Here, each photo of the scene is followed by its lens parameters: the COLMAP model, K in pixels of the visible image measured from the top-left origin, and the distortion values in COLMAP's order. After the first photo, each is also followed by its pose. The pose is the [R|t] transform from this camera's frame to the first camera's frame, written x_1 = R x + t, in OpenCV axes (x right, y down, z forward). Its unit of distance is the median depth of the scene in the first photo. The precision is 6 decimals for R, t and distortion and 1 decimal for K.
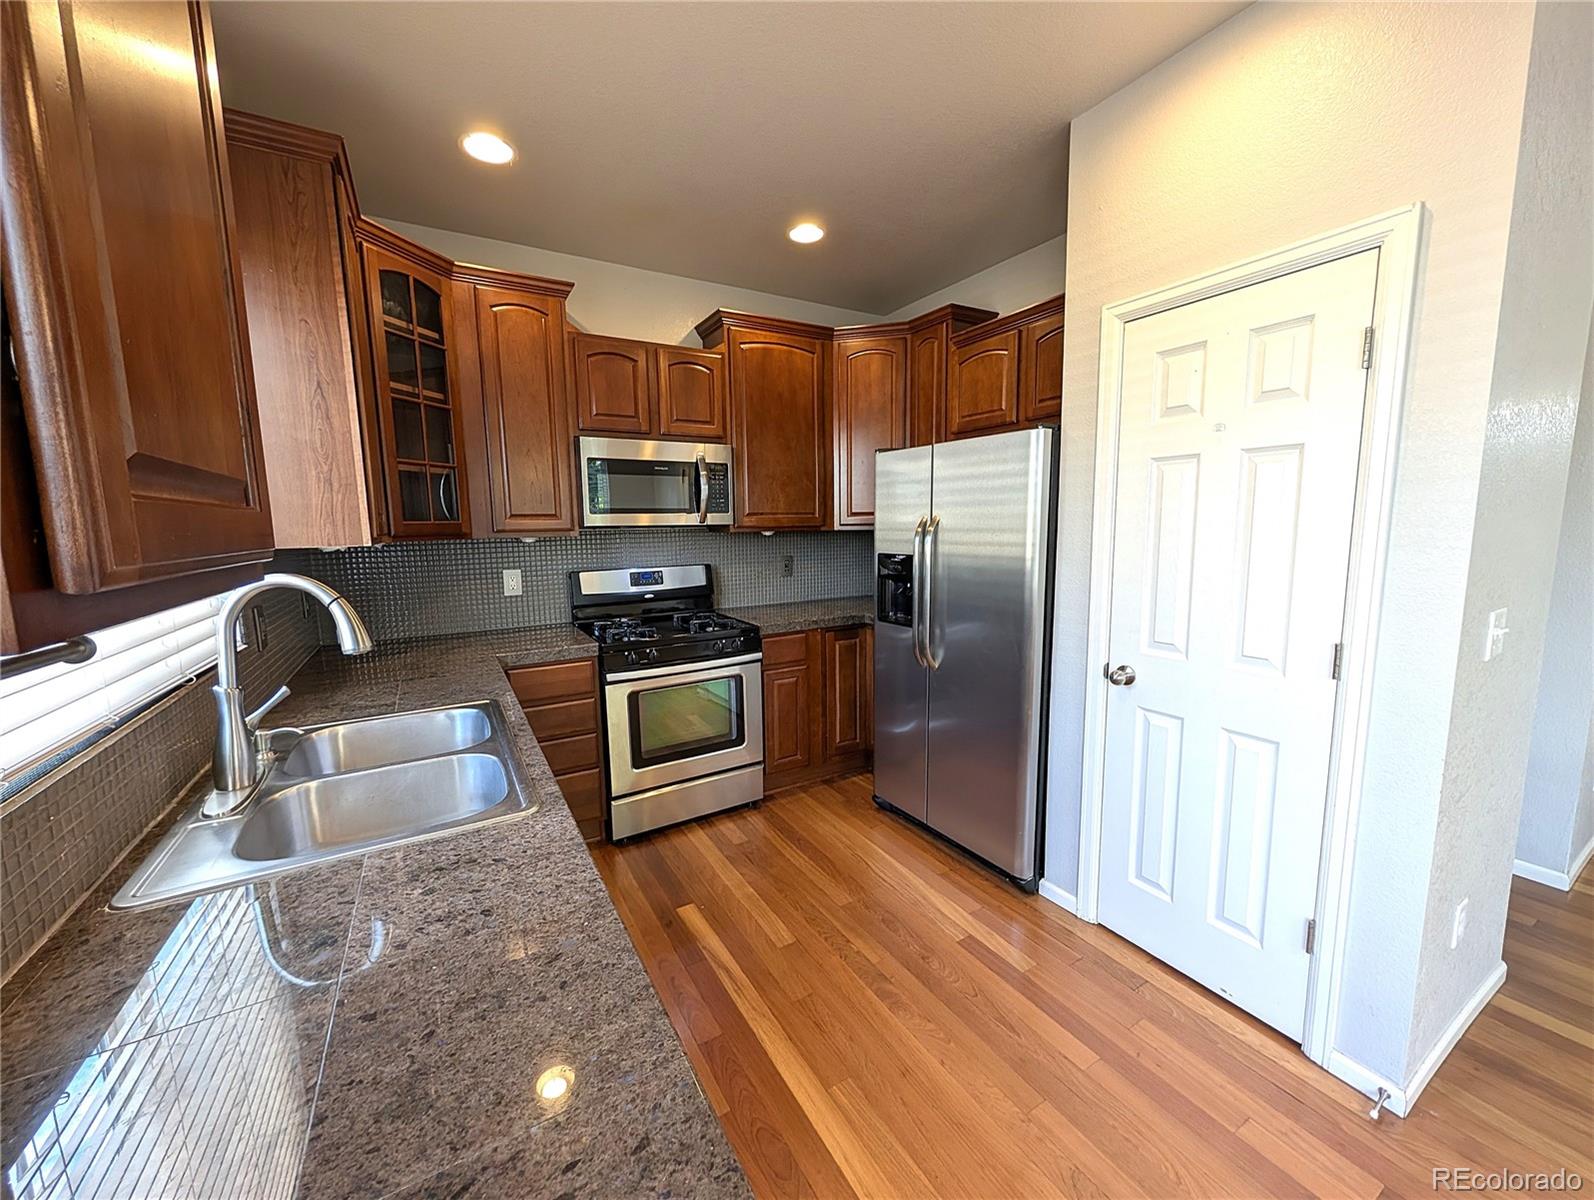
lens RADIAL K [[613.1, 0, 797.9], [0, 613.1, 599.2], [0, 0, 1]] dist [-0.000056, 0.000775]
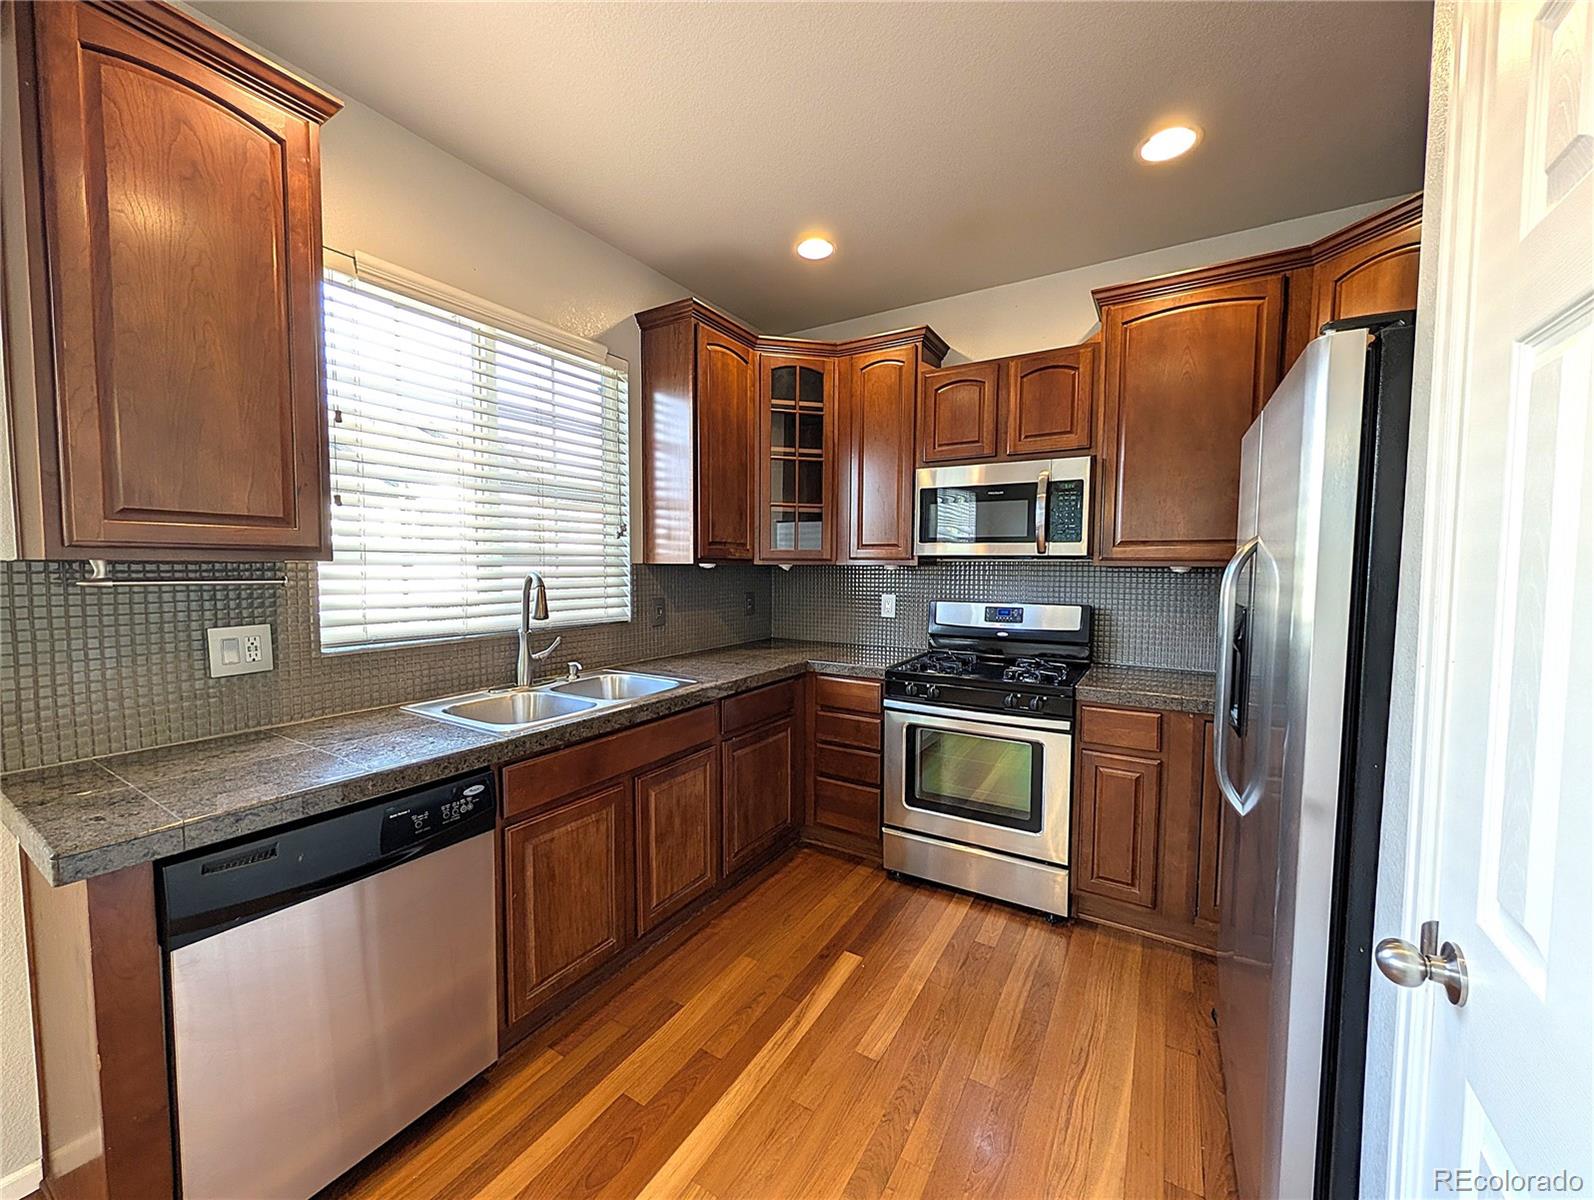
lens RADIAL K [[613.1, 0, 805.4], [0, 613.1, 599.9], [0, 0, 1]] dist [-0.000056, 0.000775]
pose [[0.475118, 0.070144, -0.877122, 0.496892], [-0.124231, 0.992180, 0.012052, -0.036172], [0.871108, 0.103240, 0.480117, 0.372958]]
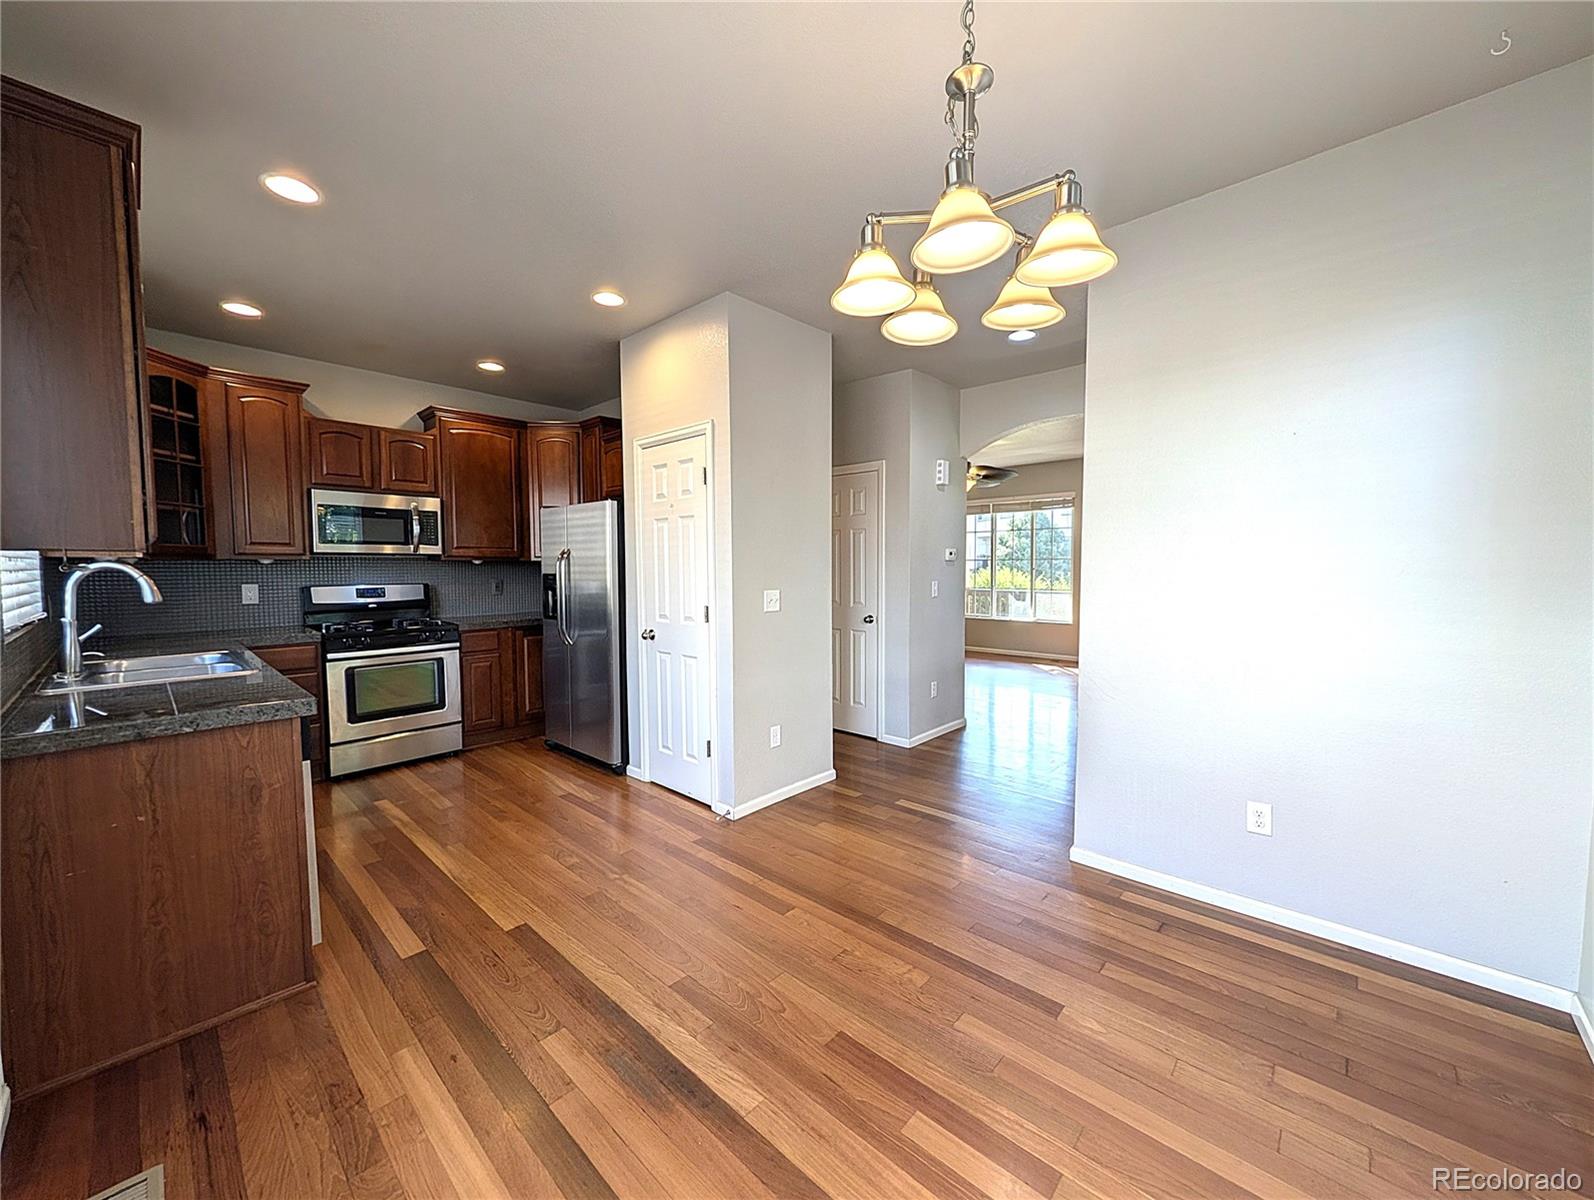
lens RADIAL K [[613.1, 0, 797.2], [0, 613.1, 599.0], [0, 0, 1]] dist [-0.000056, 0.000775]
pose [[0.957850, -0.002921, 0.287253, 0.321647], [0.024554, 0.997121, -0.071737, 0.121436], [-0.286216, 0.075767, 0.955165, -0.678265]]
